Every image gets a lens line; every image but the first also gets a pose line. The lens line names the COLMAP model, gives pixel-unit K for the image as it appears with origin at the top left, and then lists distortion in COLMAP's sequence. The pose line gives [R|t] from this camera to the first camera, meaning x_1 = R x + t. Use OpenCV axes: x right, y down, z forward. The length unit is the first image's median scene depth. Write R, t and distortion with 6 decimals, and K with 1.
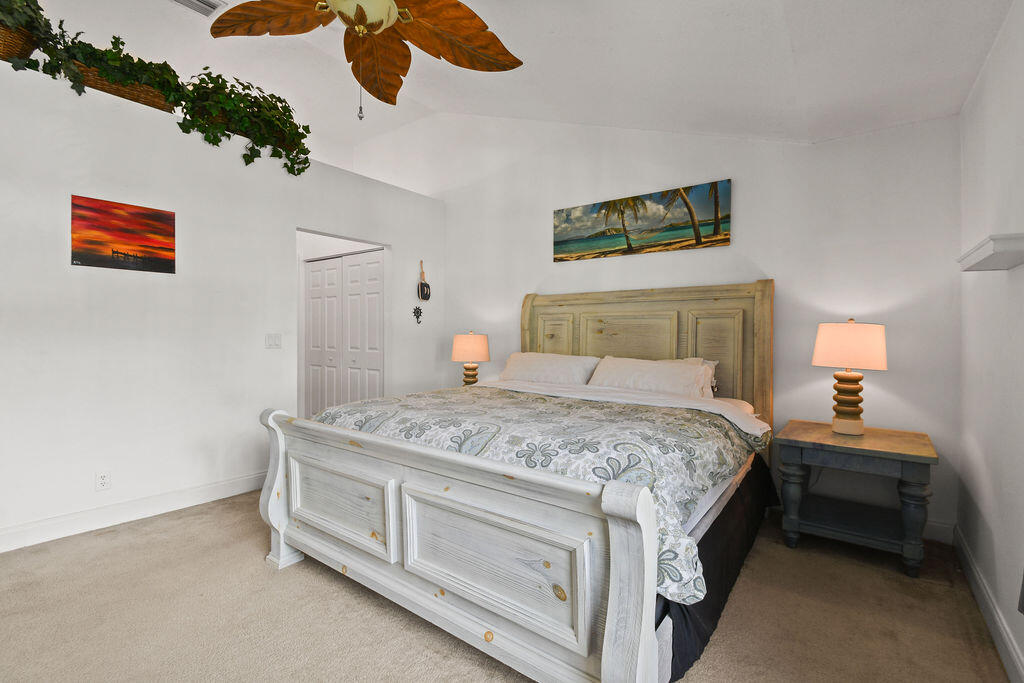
lens RADIAL K [[458.4, 0, 521.0], [0, 458.4, 334.2], [0, 0, 1]] dist [0.001220, -0.000253]
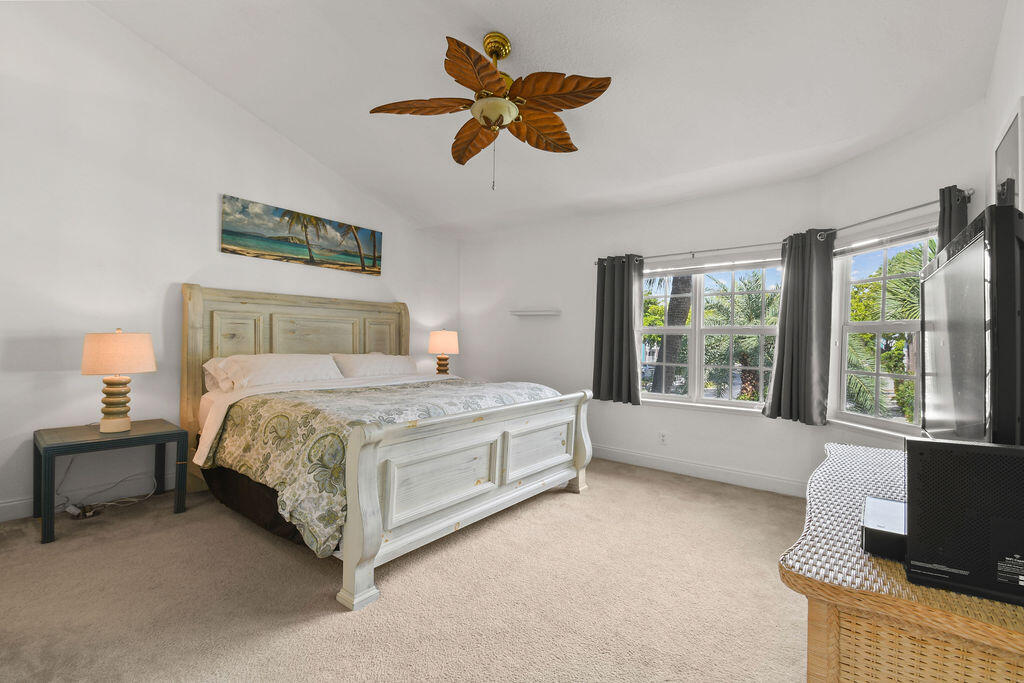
lens RADIAL K [[443.4, 0, 519.6], [0, 443.4, 340.2], [0, 0, 1]] dist [0.021680, -0.022714]
pose [[0.018284, -0.003907, 0.999825, -0.884330], [-0.010873, 0.999932, 0.004106, 0.003613], [-0.999774, -0.010946, 0.018241, 0.461930]]
